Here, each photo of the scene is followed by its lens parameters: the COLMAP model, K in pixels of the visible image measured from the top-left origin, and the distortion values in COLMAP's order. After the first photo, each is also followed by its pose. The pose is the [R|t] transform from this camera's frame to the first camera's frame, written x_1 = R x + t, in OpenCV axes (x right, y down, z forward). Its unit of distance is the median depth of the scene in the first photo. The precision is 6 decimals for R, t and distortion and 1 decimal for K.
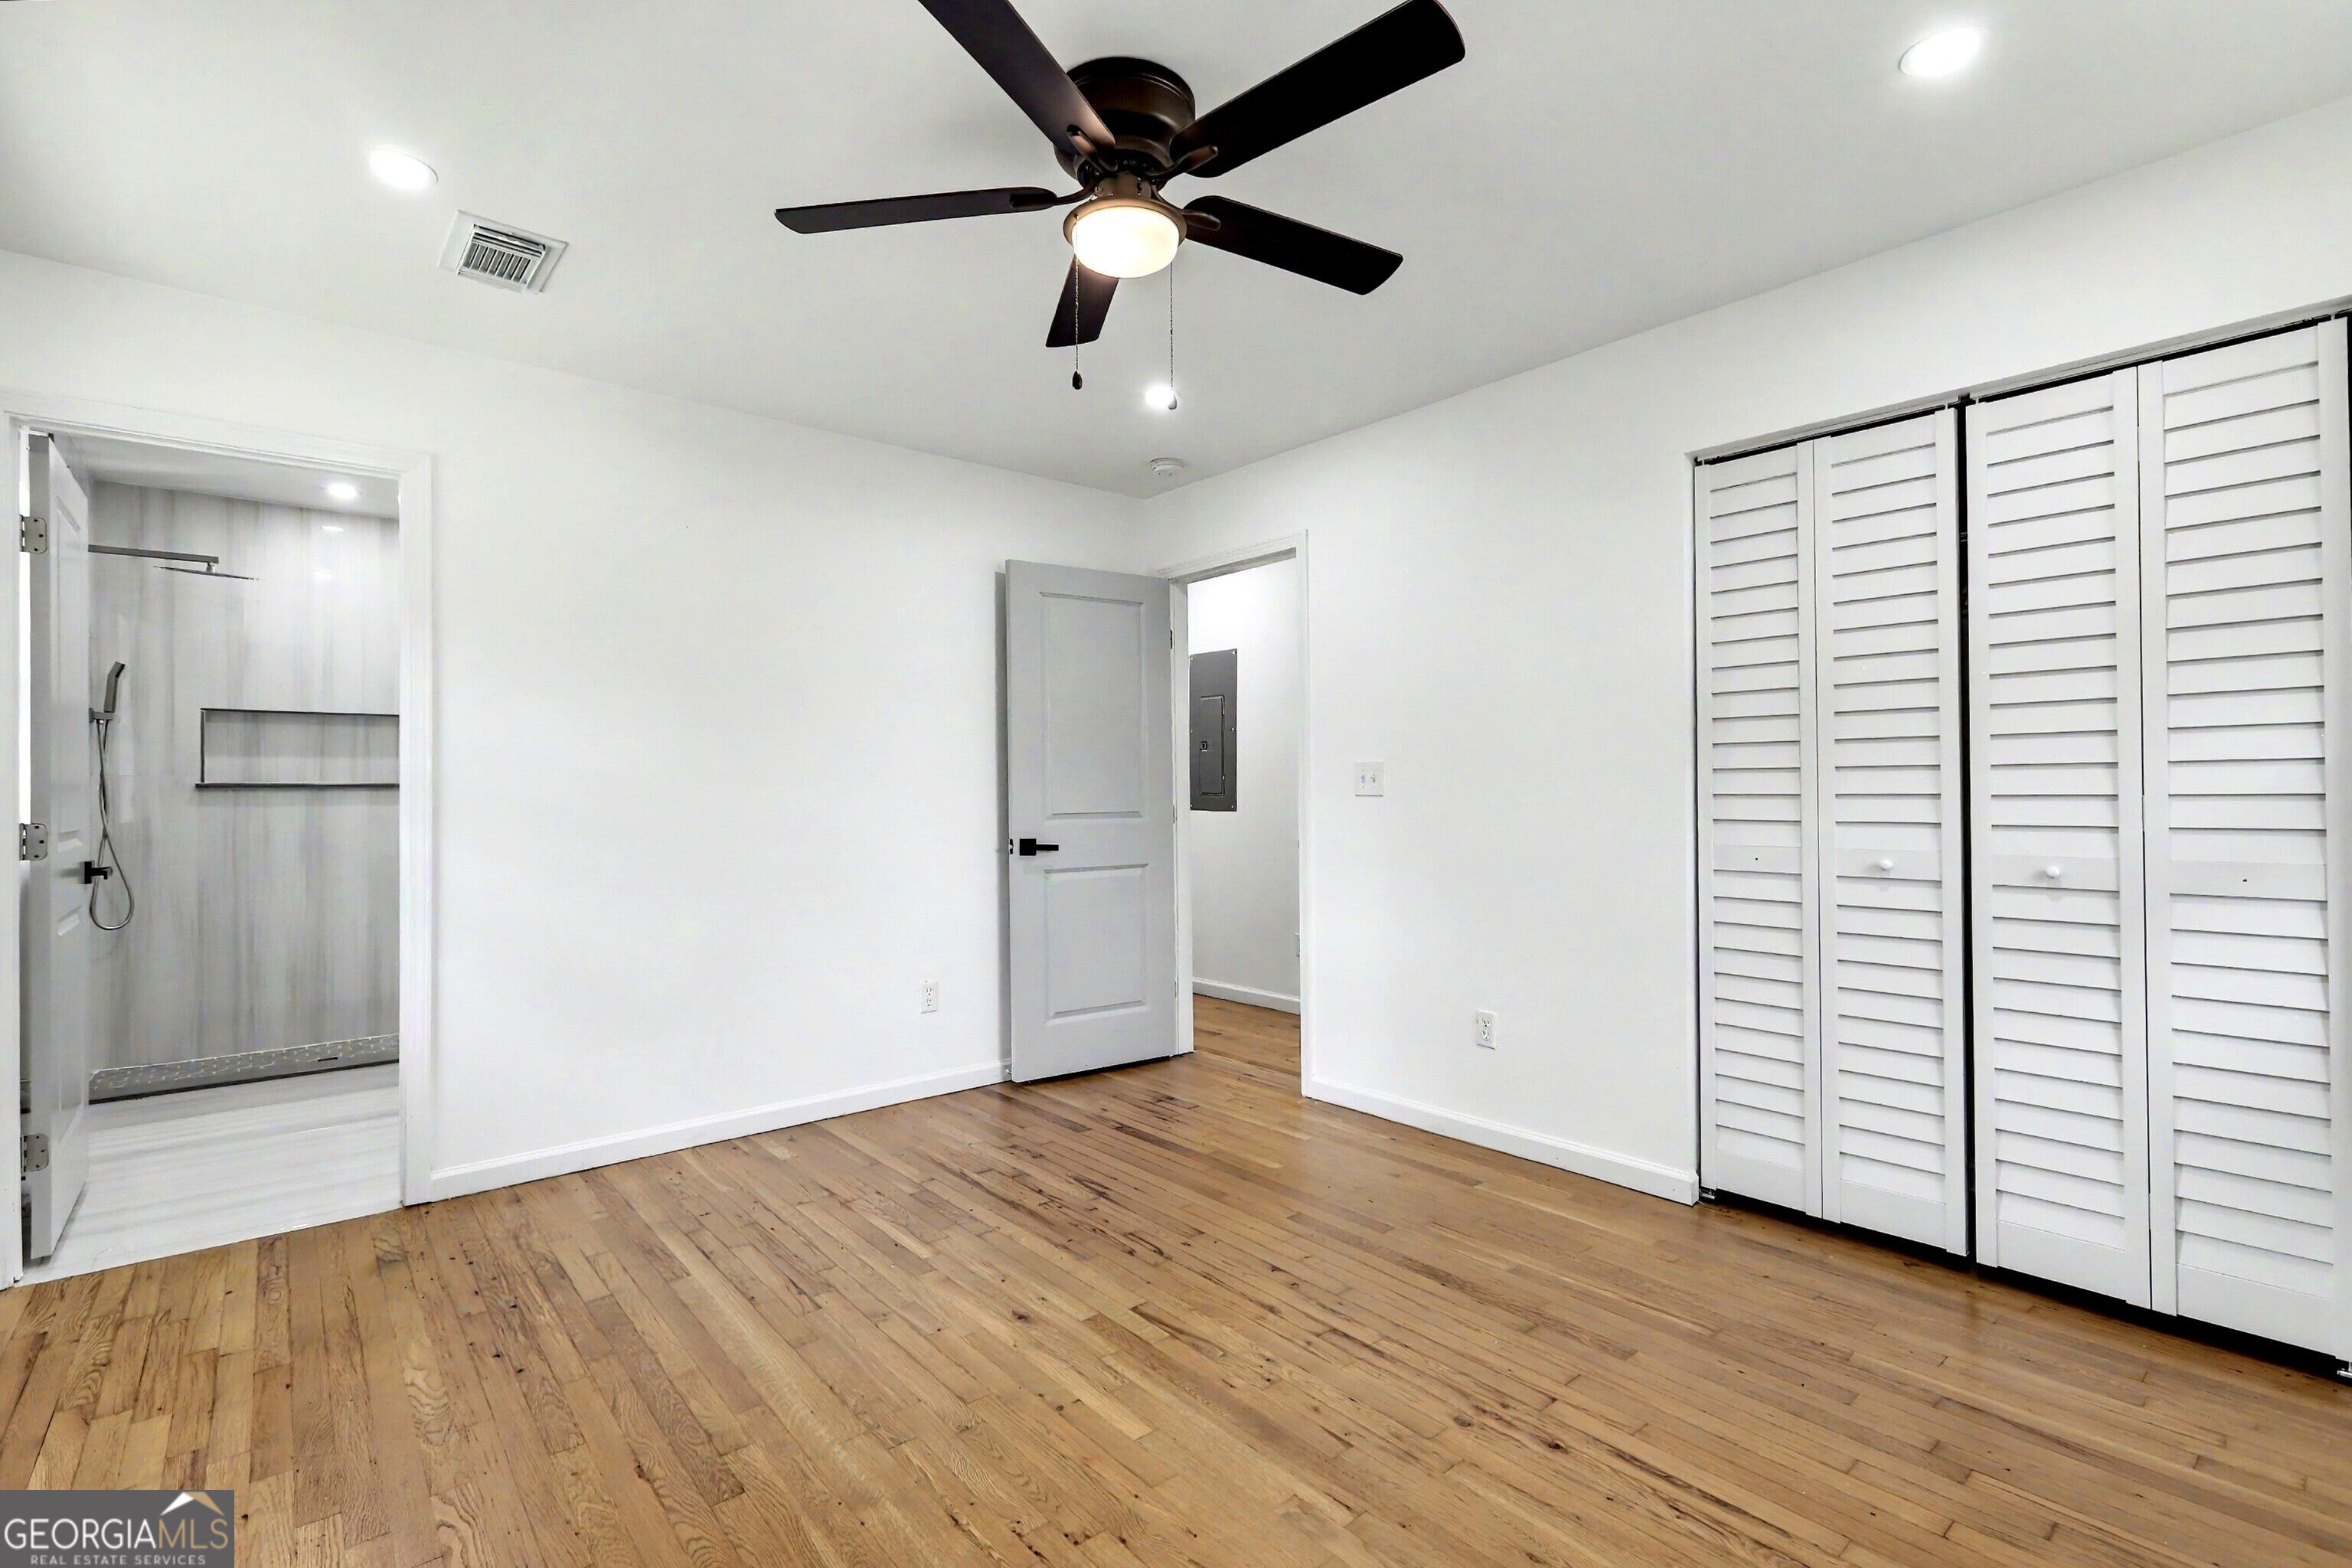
lens RADIAL K [[1068.4, 0, 1176.0], [0, 1068.4, 784.0], [0, 0, 1]] dist [-0.000126, -0.000020]
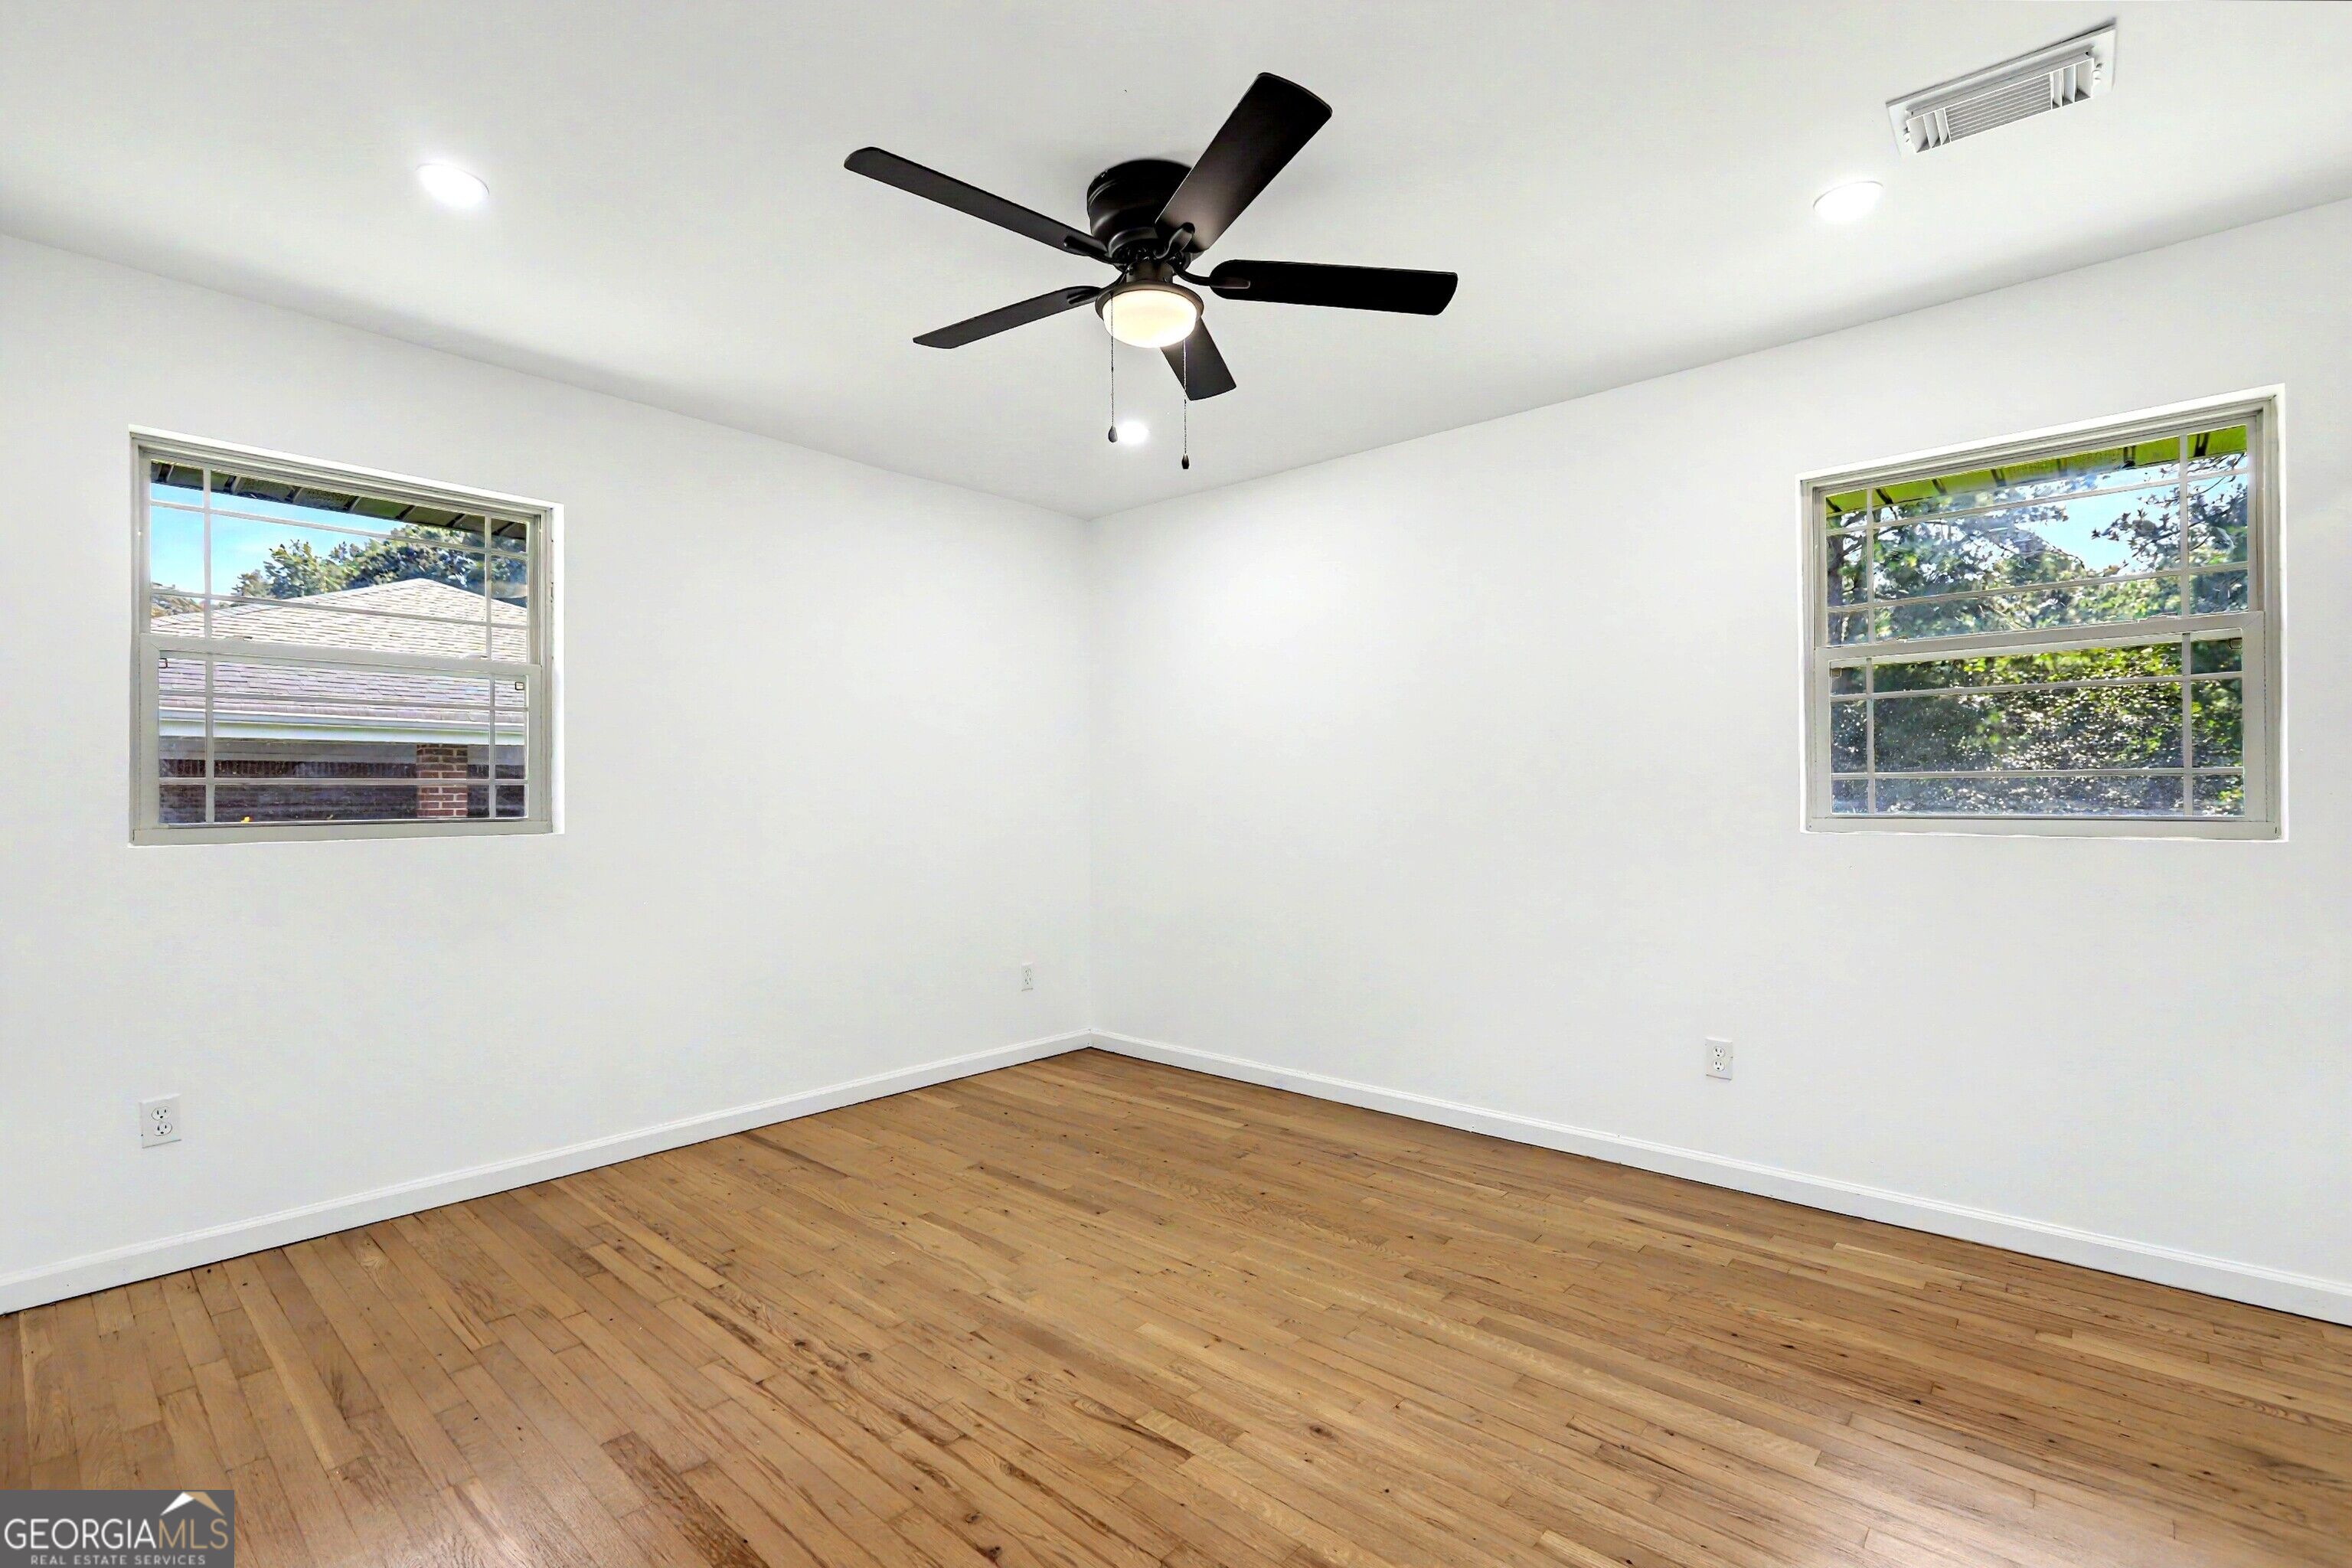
lens RADIAL K [[1068.4, 0, 1176.0], [0, 1068.4, 784.0], [0, 0, 1]] dist [-0.000126, -0.000020]
pose [[-0.991401, 0.007297, -0.130654, 0.077745], [0.009486, 0.999825, -0.016137, 0.009593], [0.130514, -0.017238, -0.991297, 2.013243]]
